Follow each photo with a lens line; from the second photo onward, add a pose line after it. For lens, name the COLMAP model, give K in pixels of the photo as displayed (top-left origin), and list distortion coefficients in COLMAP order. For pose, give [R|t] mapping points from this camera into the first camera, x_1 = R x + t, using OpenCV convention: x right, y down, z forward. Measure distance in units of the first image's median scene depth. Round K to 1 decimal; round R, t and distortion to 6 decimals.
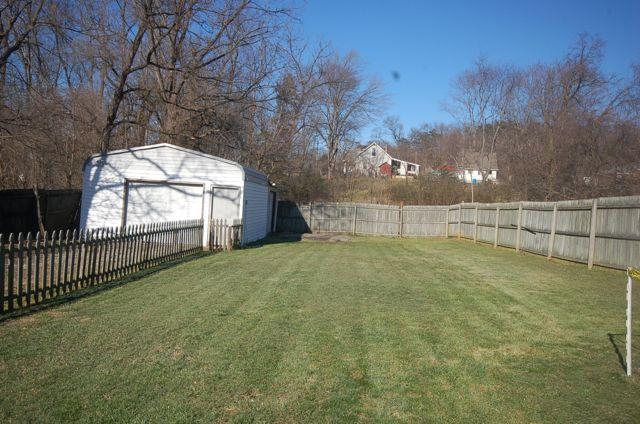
lens RADIAL K [[502.1, 0, 321.2], [0, 502.1, 213.9], [0, 0, 1]] dist [0.005736, 0.041951]
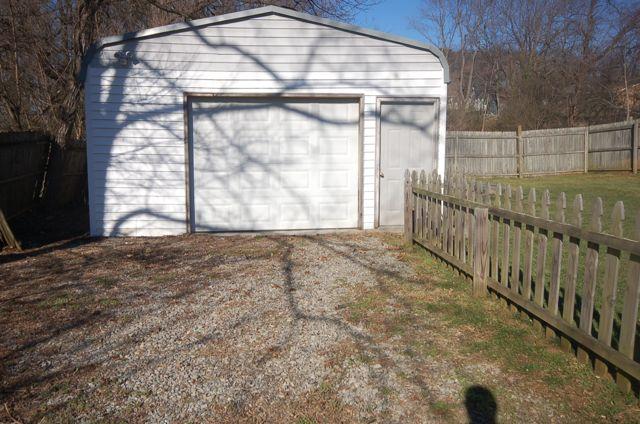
lens RADIAL K [[502.1, 0, 319.4], [0, 502.1, 211.2], [0, 0, 1]] dist [0.005736, 0.041951]
pose [[0.987367, -0.083195, 0.134854, -0.339015], [0.067291, 0.990673, 0.118487, -0.012412], [-0.143454, -0.107916, 0.983756, 0.535649]]
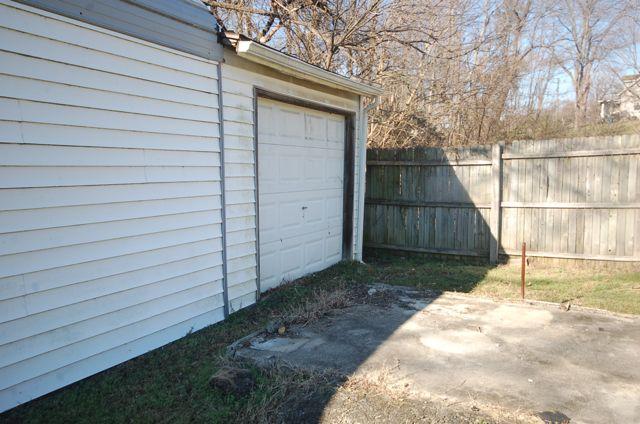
lens RADIAL K [[502.1, 0, 314.4], [0, 502.1, 210.1], [0, 0, 1]] dist [0.005736, 0.041951]
pose [[0.893597, -0.016286, -0.448574, 0.014666], [0.040516, 0.998189, 0.044470, -0.007238], [0.447037, -0.057913, 0.892639, 1.125305]]
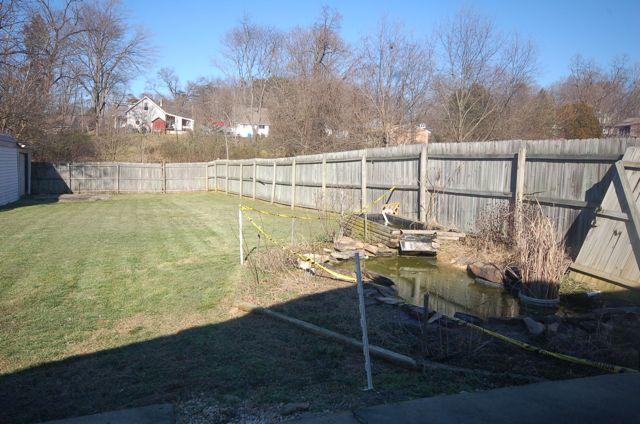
lens RADIAL K [[502.1, 0, 308.4], [0, 502.1, 213.5], [0, 0, 1]] dist [0.005736, 0.041951]
pose [[0.920924, -0.068943, 0.383595, 0.040663], [0.034127, 0.994714, 0.096846, -0.005919], [-0.388244, -0.076096, 0.918409, -0.174160]]
